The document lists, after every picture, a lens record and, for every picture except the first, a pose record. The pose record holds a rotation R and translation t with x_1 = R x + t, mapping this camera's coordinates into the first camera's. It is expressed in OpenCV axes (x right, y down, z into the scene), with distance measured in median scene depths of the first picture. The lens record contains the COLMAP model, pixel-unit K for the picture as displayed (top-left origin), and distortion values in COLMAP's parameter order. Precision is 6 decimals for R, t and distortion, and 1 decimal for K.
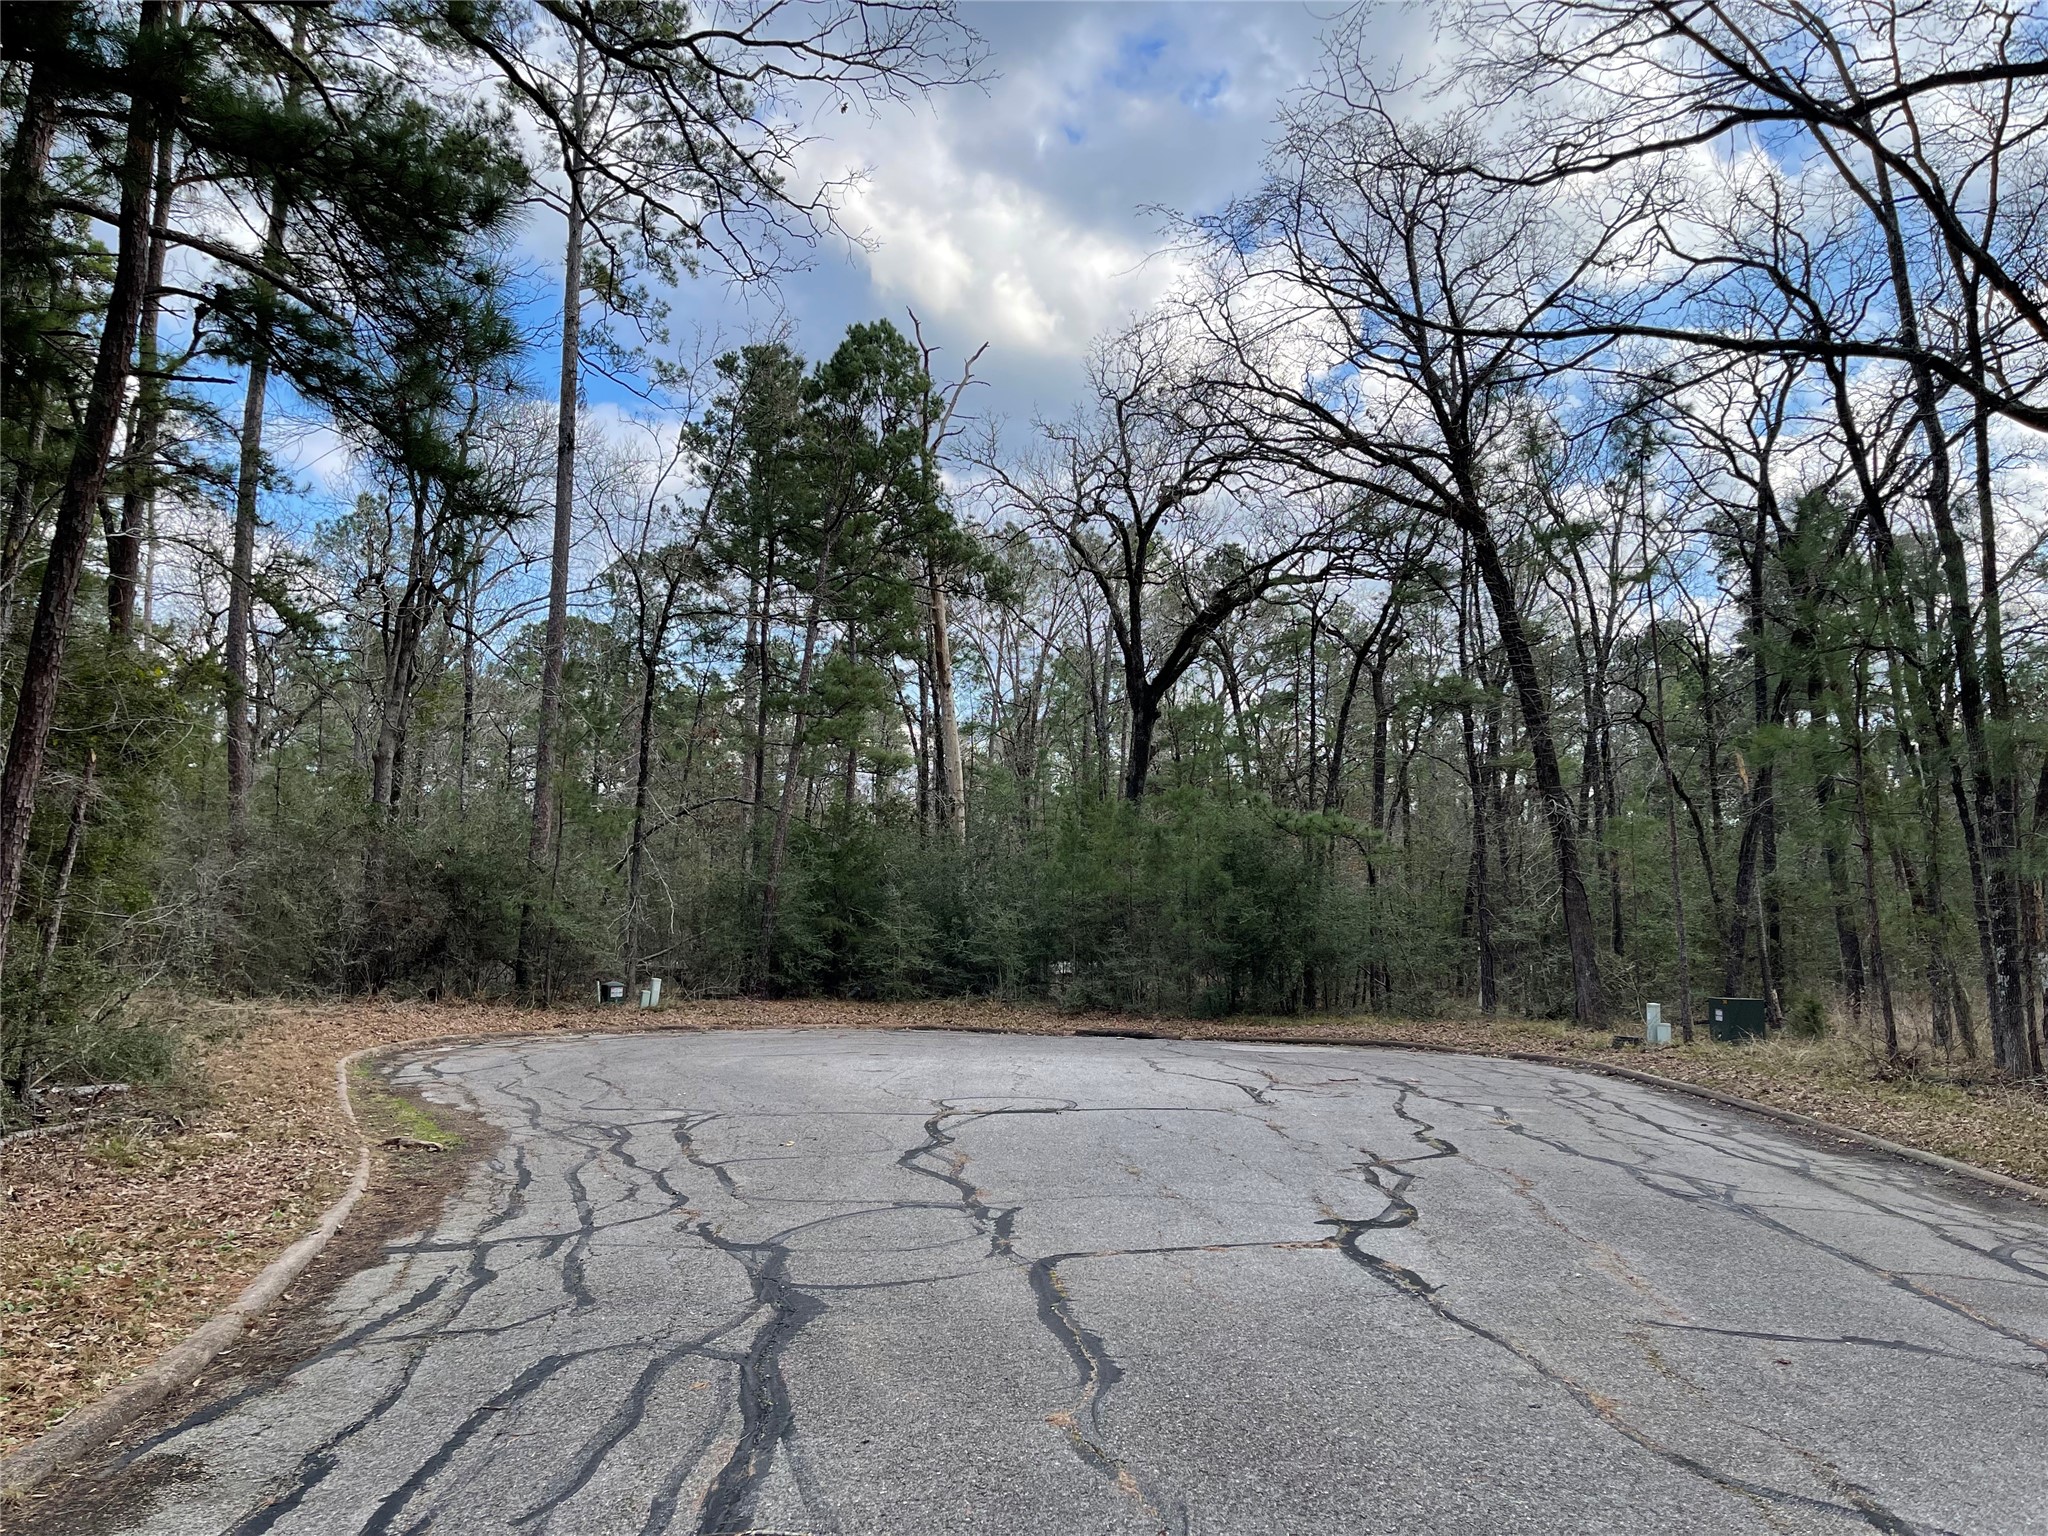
lens RADIAL K [[1580.3, 0, 1024.0], [0, 1580.3, 768.0], [0, 0, 1]] dist [0.054504, -0.048832]
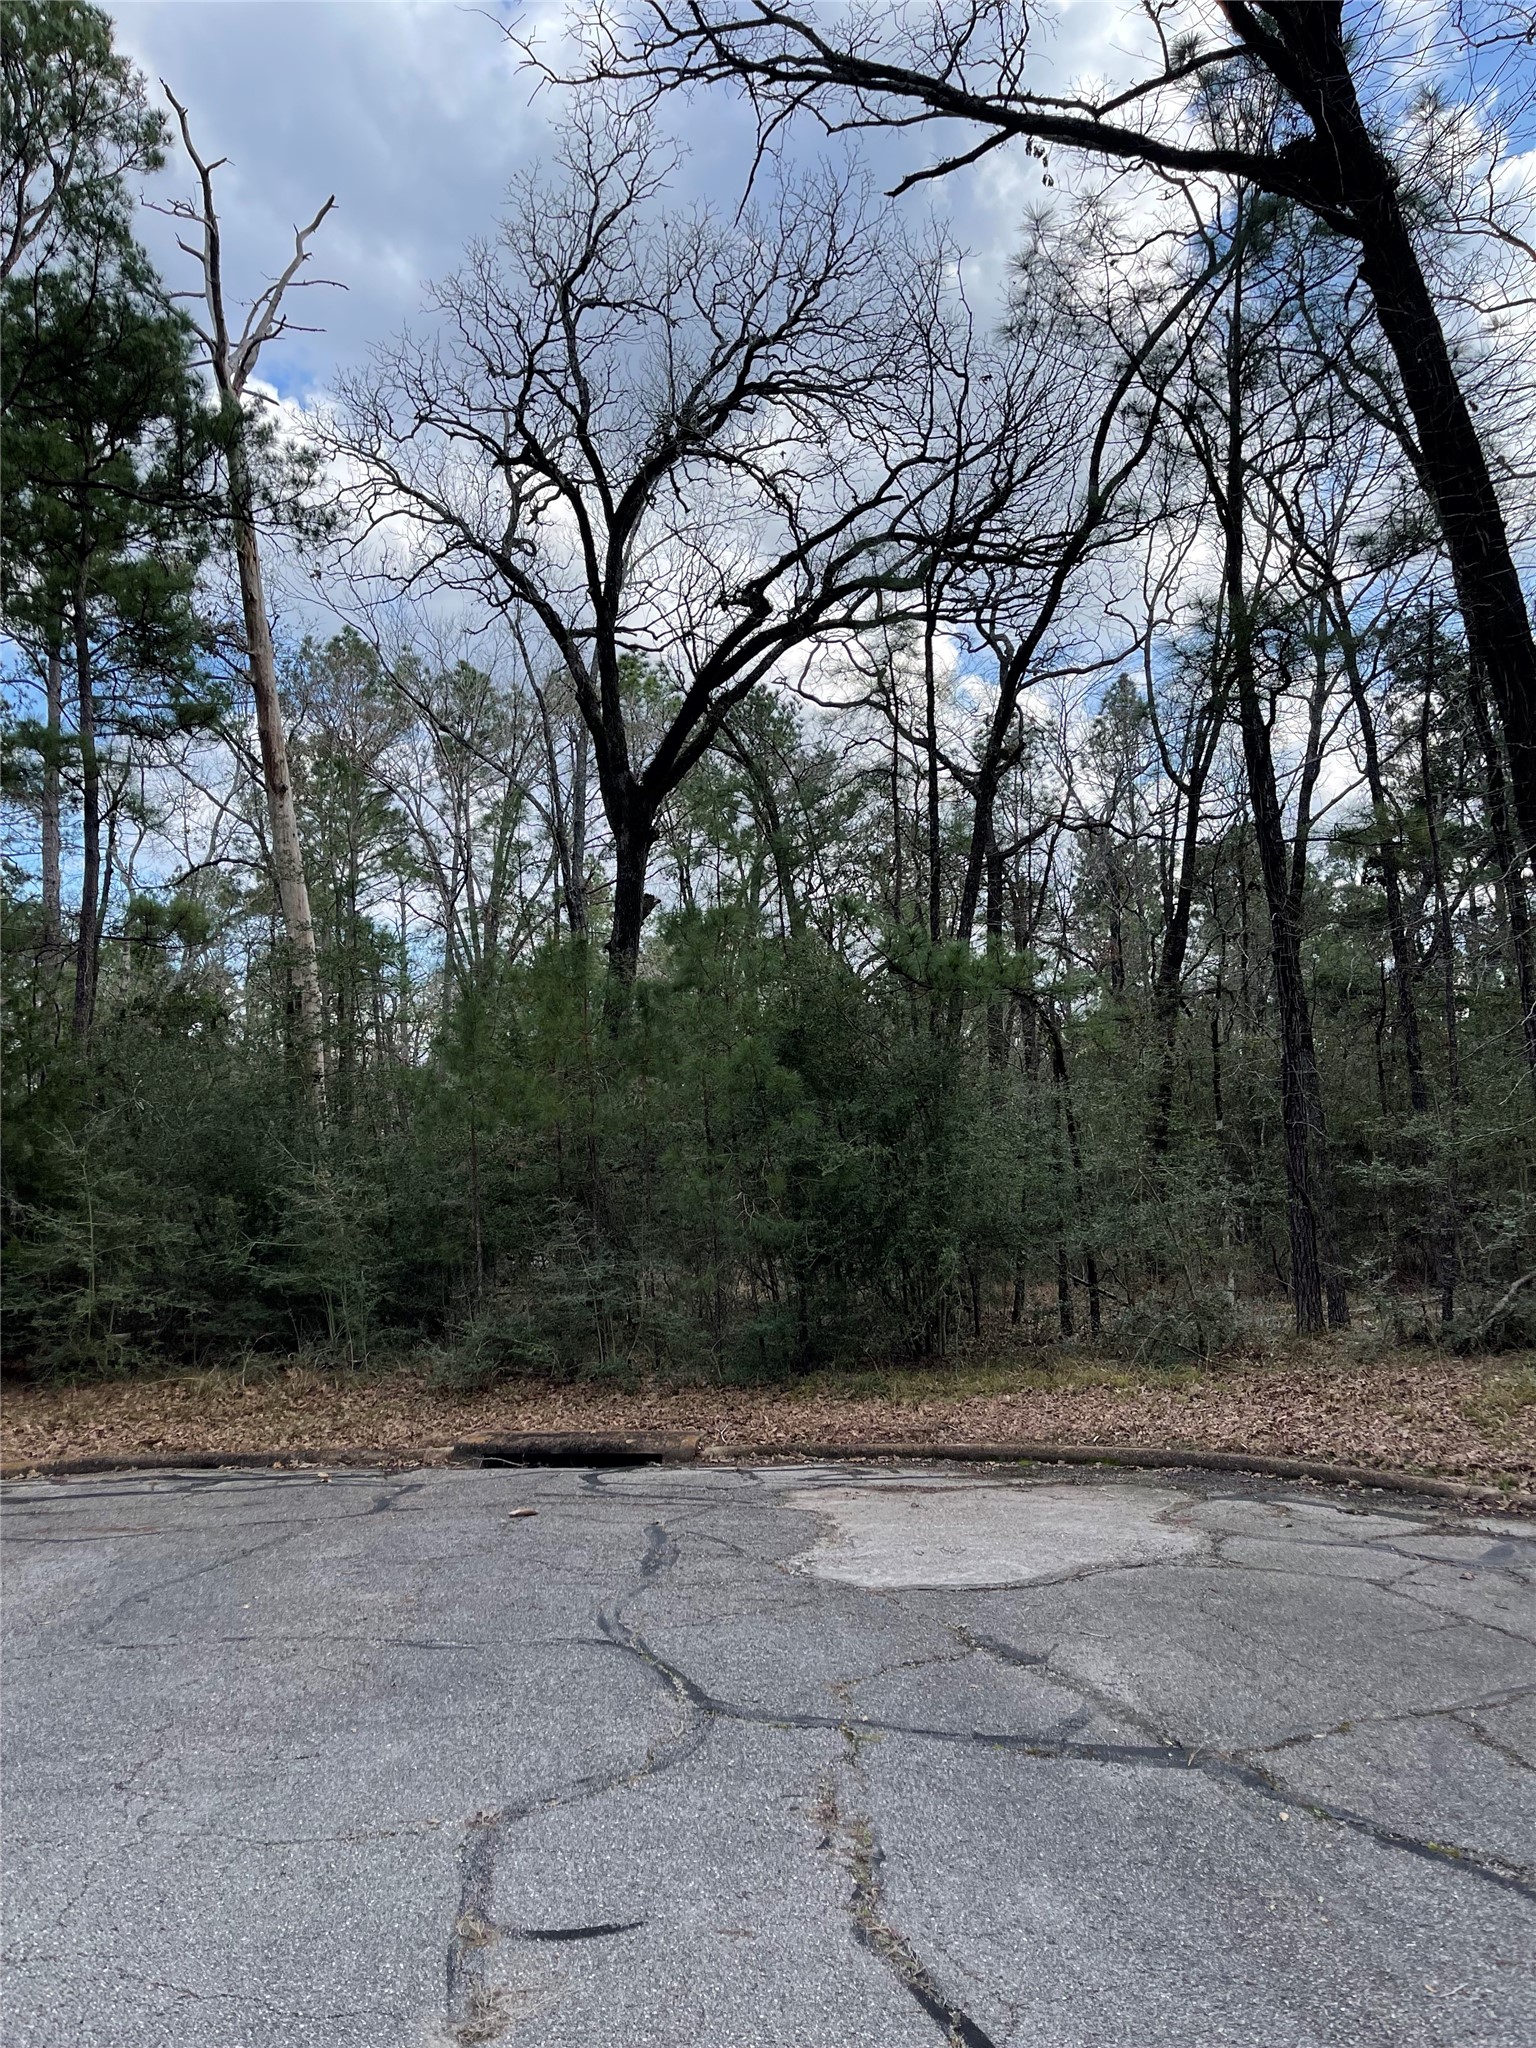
lens RADIAL K [[1582.5, 0, 758.5], [0, 1582.5, 1037.8], [0, 0, 1]] dist [0.056437, -0.055329]
pose [[0.990902, -0.036204, 0.129624, 0.056805], [0.035689, 0.999343, 0.006293, 0.051639], [-0.129767, -0.001609, 0.991543, 0.519681]]
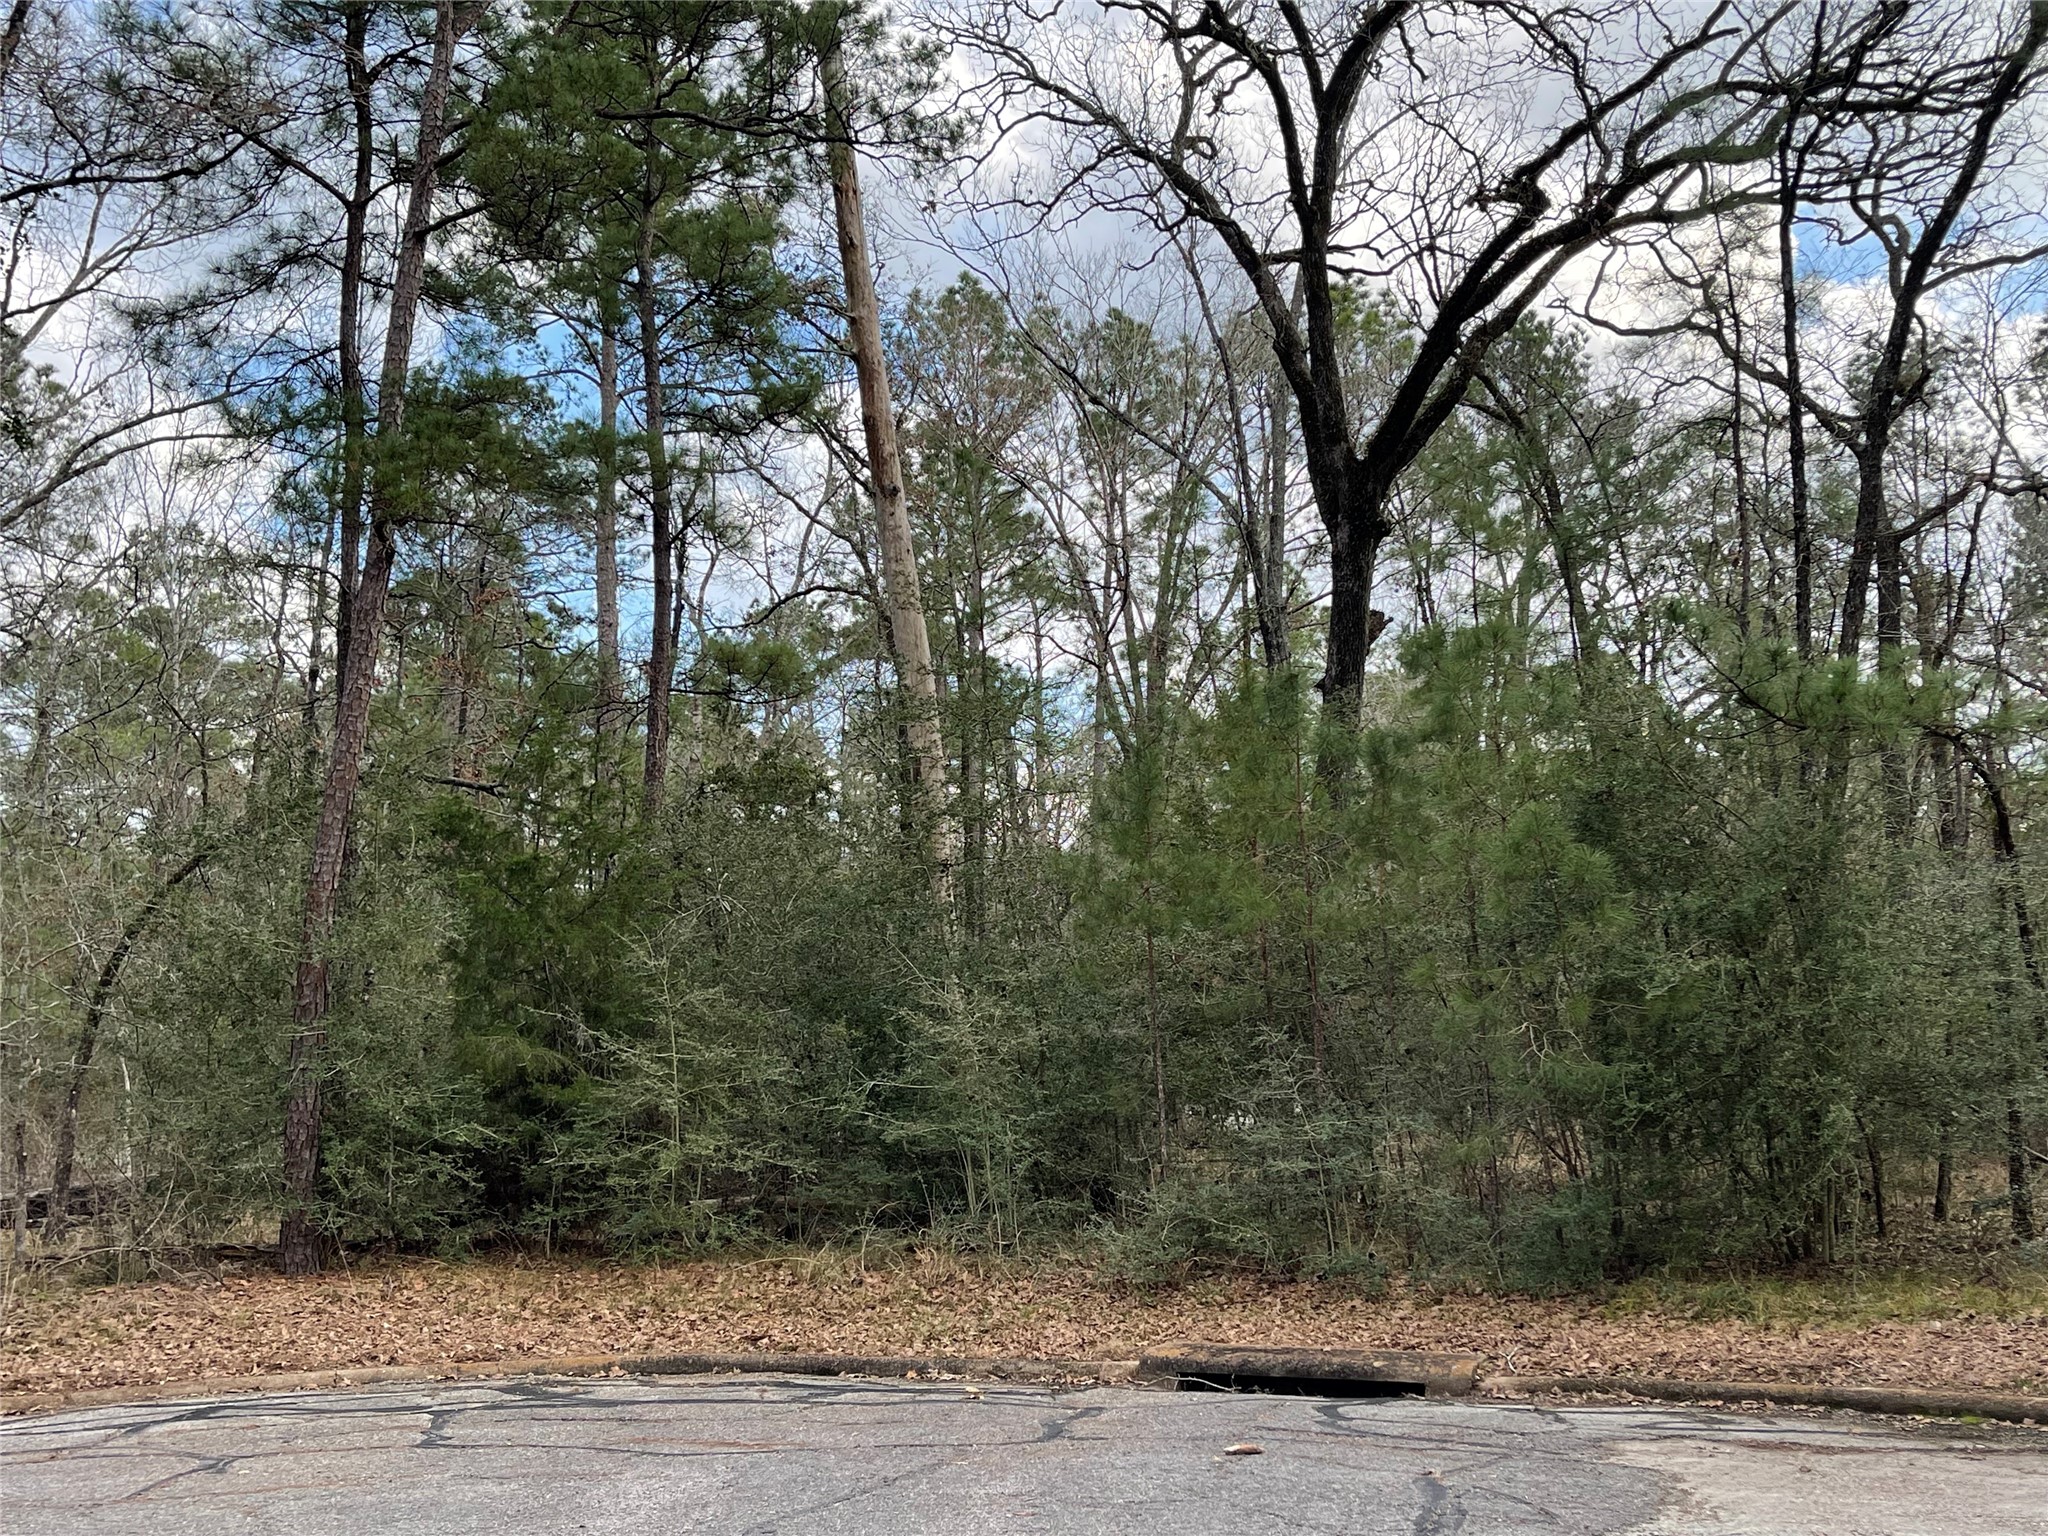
lens RADIAL K [[2183.2, 0, 1047.2], [0, 2183.2, 779.7], [0, 0, 1]] dist [0.064763, -0.084172]
pose [[0.994963, -0.052846, -0.085186, 0.052636], [0.051376, 0.998492, -0.019351, 0.053121], [0.086080, 0.014877, 0.996177, 0.516372]]
